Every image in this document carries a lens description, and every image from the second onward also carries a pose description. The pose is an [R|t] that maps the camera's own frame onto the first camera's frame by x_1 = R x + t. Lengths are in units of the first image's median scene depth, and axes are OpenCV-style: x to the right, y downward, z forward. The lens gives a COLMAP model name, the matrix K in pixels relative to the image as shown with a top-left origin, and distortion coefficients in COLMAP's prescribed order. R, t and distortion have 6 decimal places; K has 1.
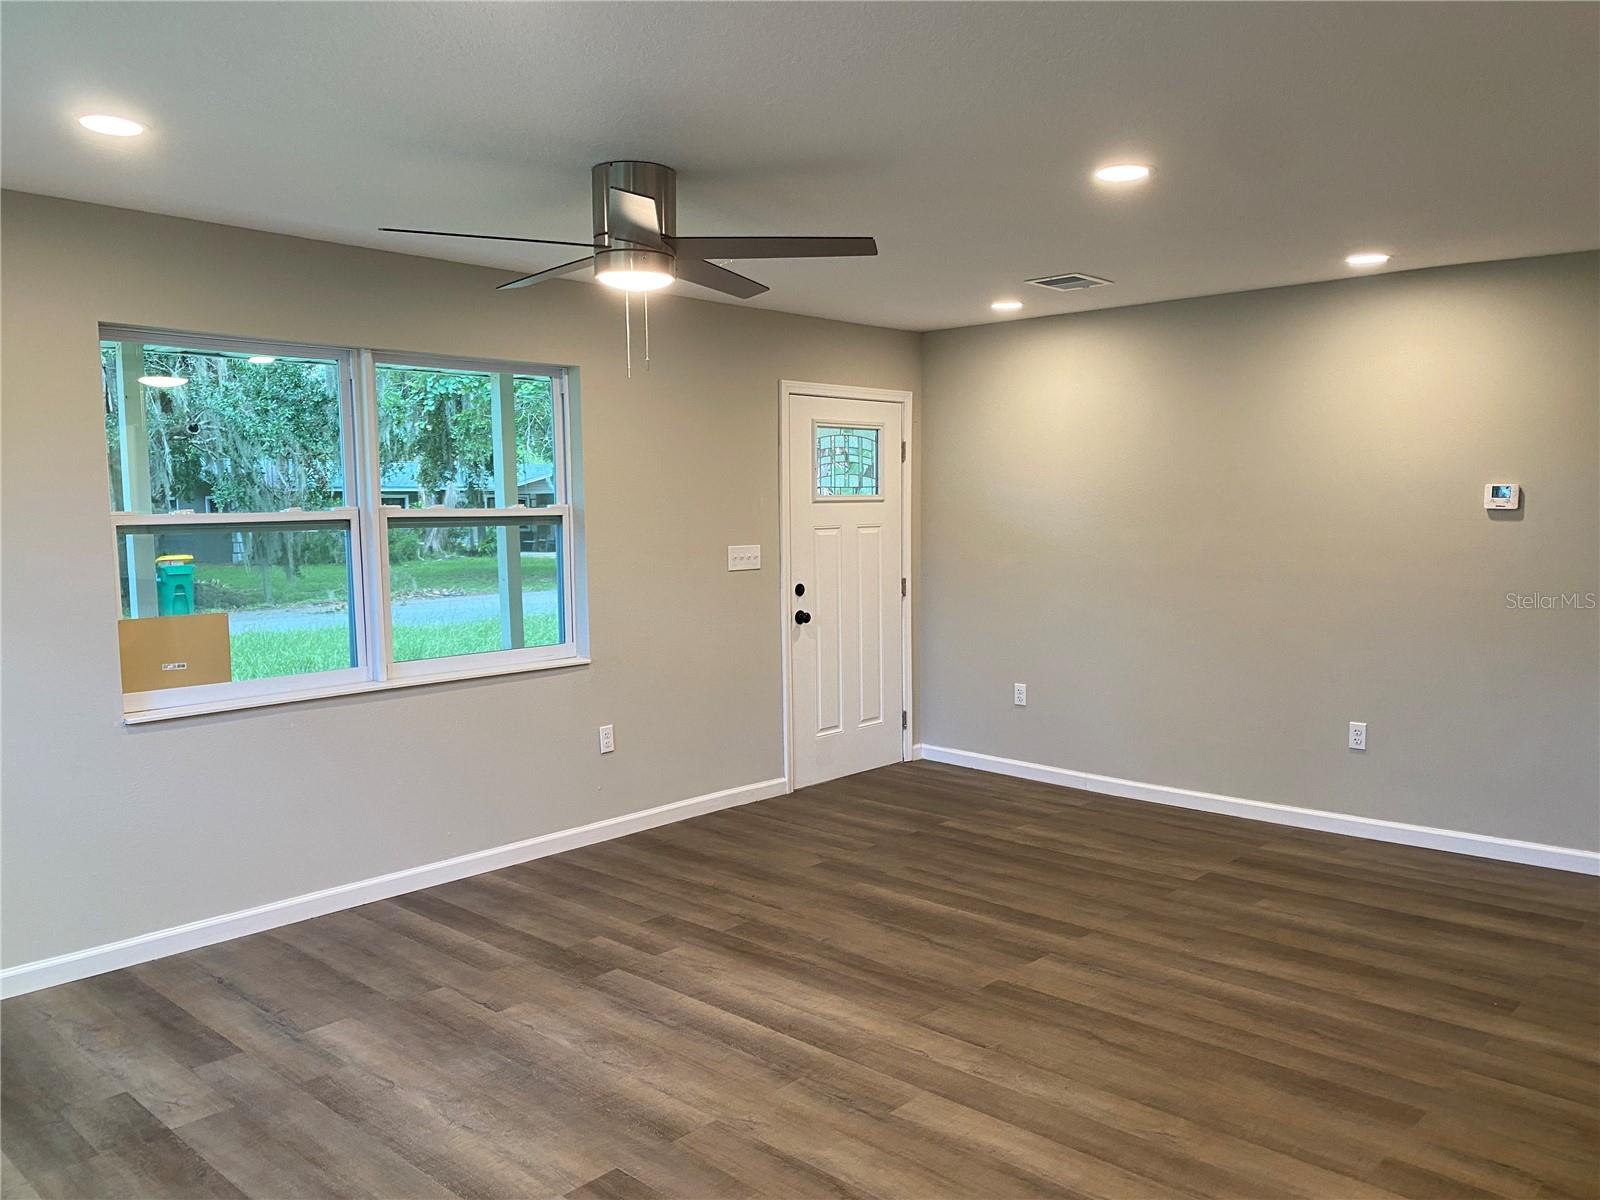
lens RADIAL K [[1221.3, 0, 793.7], [0, 1221.3, 601.9], [0, 0, 1]] dist [0.067782, -0.096185]
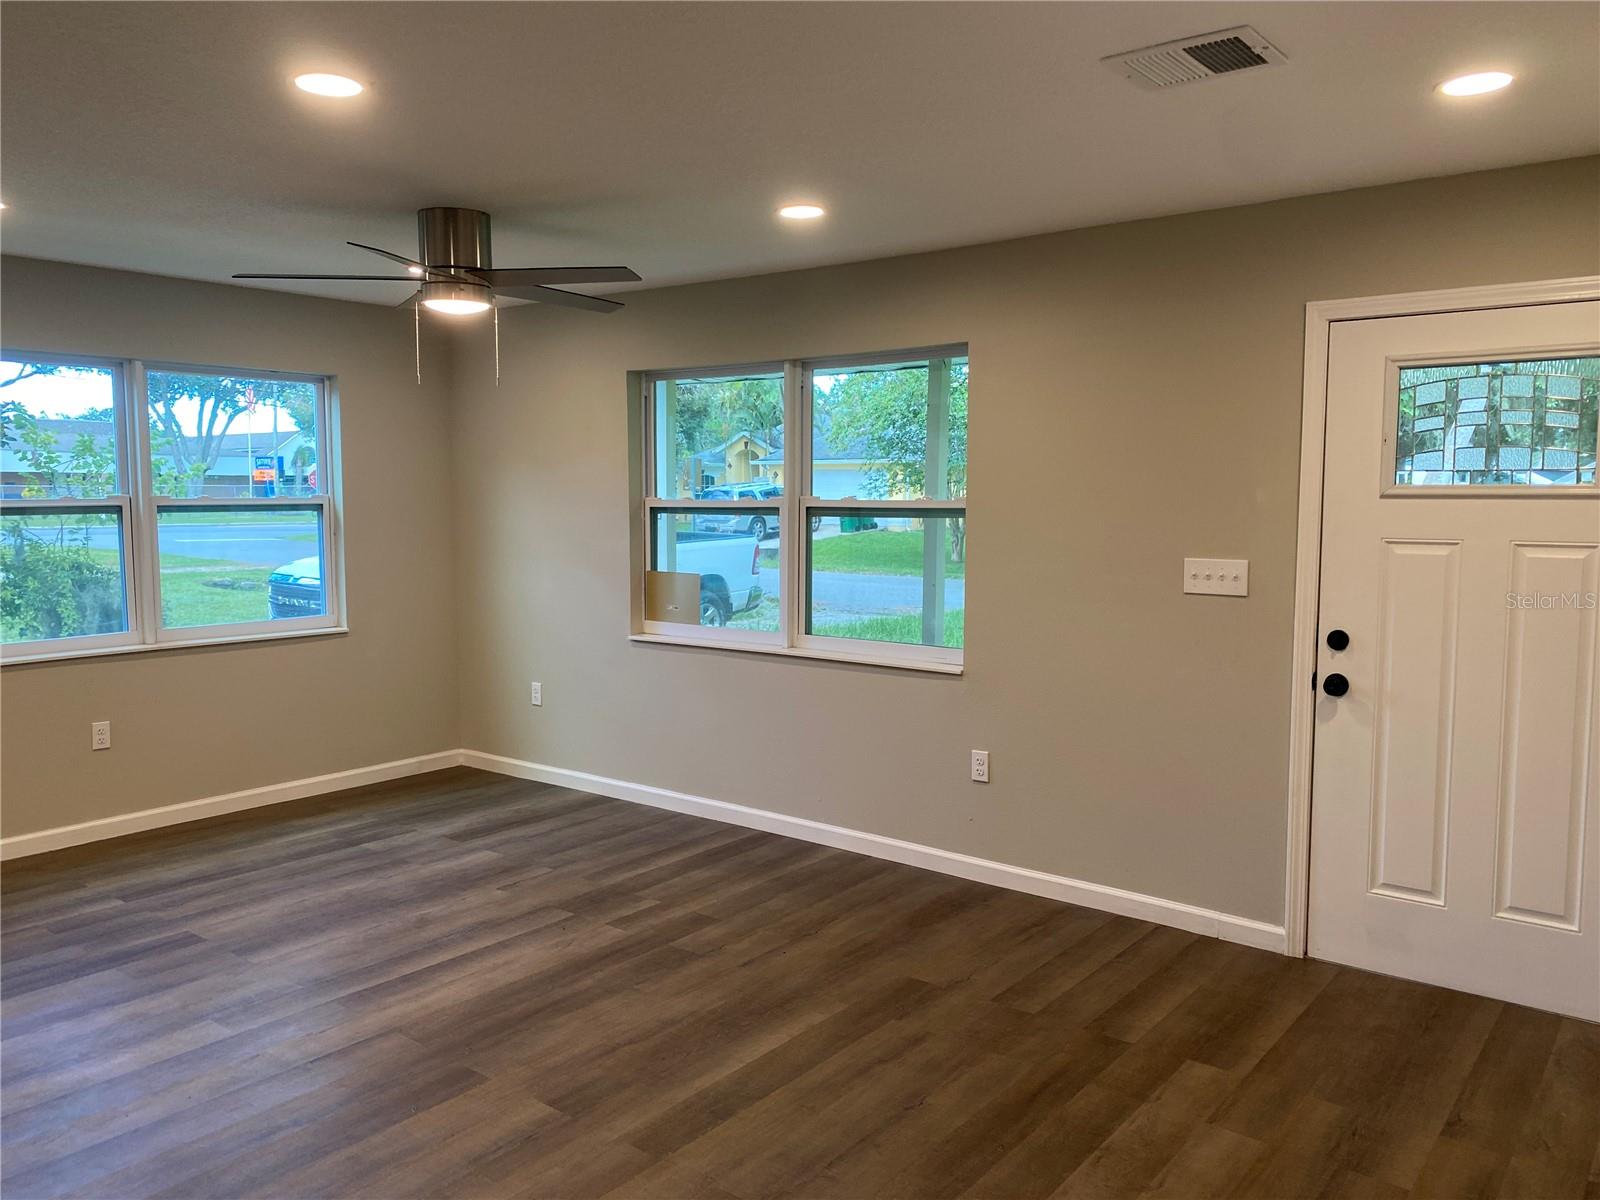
lens RADIAL K [[1221.3, 0, 793.7], [0, 1221.3, 601.9], [0, 0, 1]] dist [0.067782, -0.096185]
pose [[0.079985, 0.101865, -0.991577, 0.837549], [-0.081840, 0.992077, 0.095315, -0.093099], [0.993431, 0.073527, 0.087688, 0.950507]]
